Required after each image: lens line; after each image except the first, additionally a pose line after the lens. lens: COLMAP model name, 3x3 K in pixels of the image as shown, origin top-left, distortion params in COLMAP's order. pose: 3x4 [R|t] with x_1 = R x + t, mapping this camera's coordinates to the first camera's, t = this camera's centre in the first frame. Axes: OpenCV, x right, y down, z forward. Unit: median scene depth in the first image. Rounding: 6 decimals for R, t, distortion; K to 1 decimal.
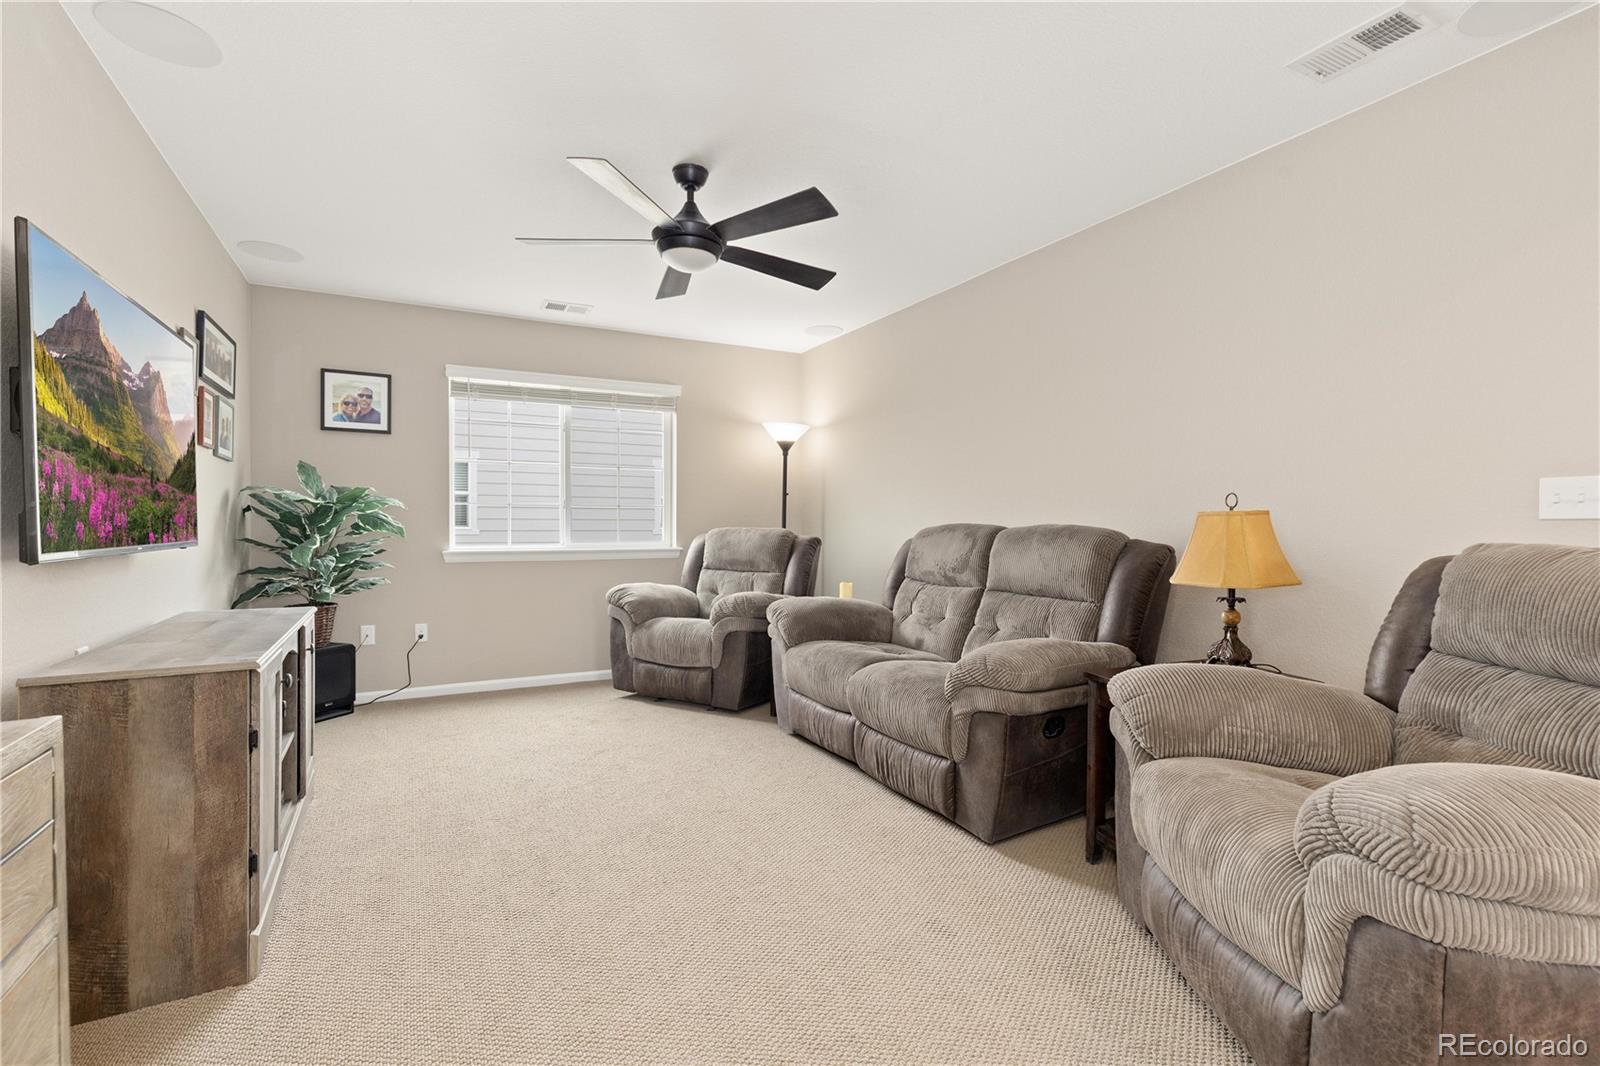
lens RADIAL K [[726.3, 0, 804.5], [0, 726.3, 526.5], [0, 0, 1]] dist [0.005055, 0.000661]
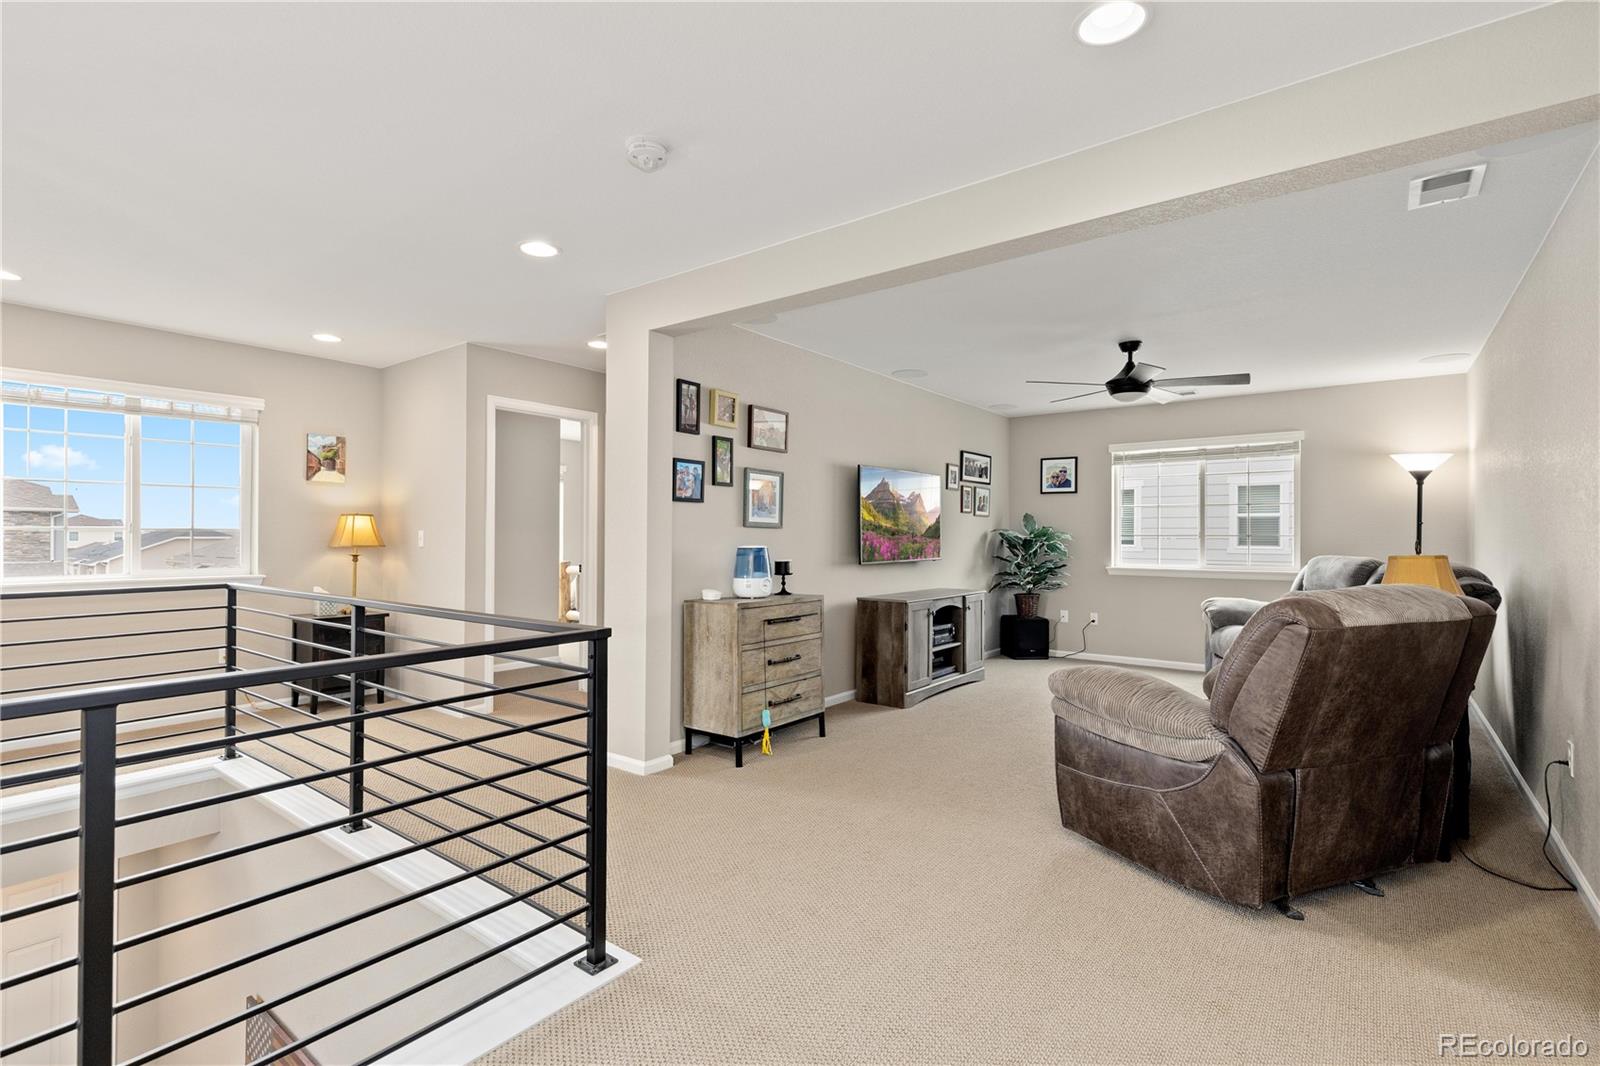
lens RADIAL K [[726.3, 0, 801.7], [0, 726.3, 537.9], [0, 0, 1]] dist [0.005055, 0.000661]
pose [[0.418155, 0.002320, -0.908373, 0.733930], [-0.004372, 0.999990, 0.000541, -0.030352], [0.908365, 0.003745, 0.418161, -0.260104]]
